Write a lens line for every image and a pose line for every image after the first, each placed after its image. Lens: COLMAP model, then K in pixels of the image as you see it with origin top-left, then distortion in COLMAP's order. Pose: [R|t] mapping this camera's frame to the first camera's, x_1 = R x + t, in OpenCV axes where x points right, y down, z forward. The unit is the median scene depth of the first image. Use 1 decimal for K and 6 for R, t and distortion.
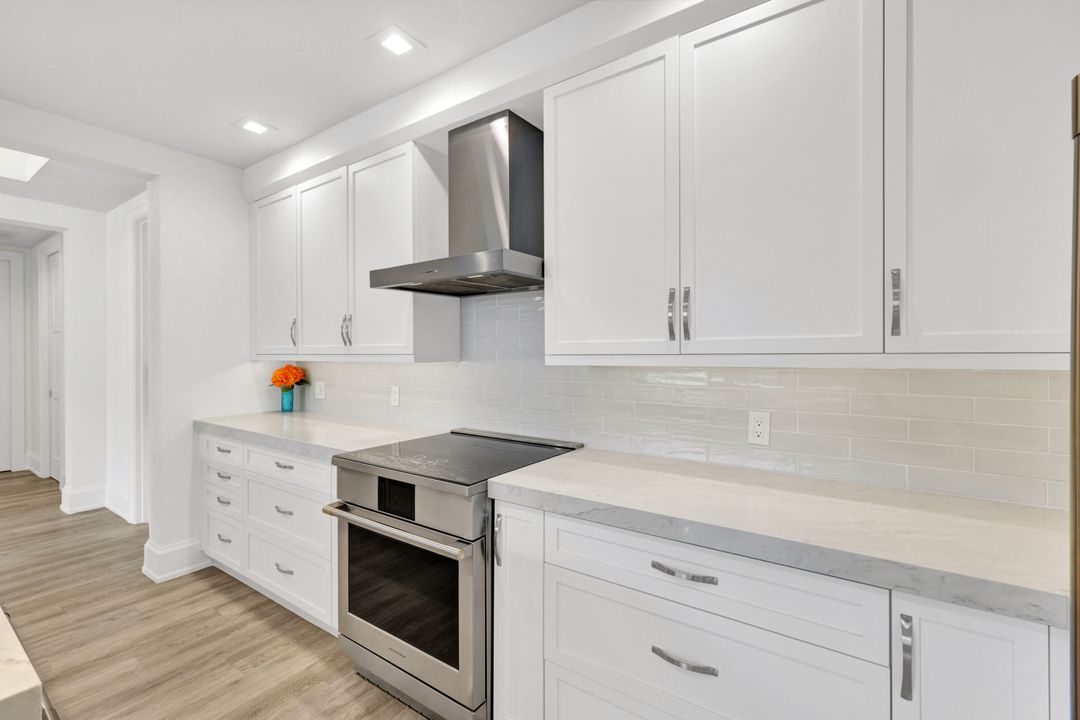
lens RADIAL K [[476.4, 0, 525.7], [0, 476.4, 358.7], [0, 0, 1]] dist [0.008537, -0.000727]
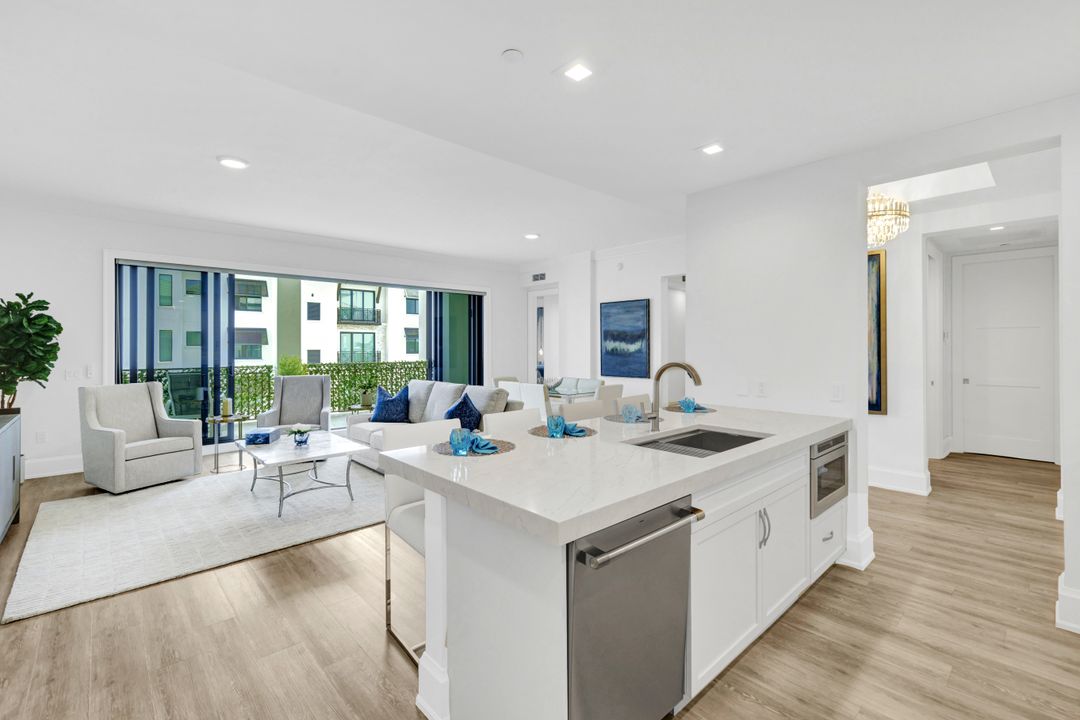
lens RADIAL K [[476.4, 0, 565.1], [0, 476.4, 343.1], [0, 0, 1]] dist [0.008537, -0.000727]
pose [[-0.205655, -0.012513, -0.978545, 0.256881], [0.002117, 0.999910, -0.013231, -0.016313], [0.978622, -0.004792, -0.205610, 0.376015]]
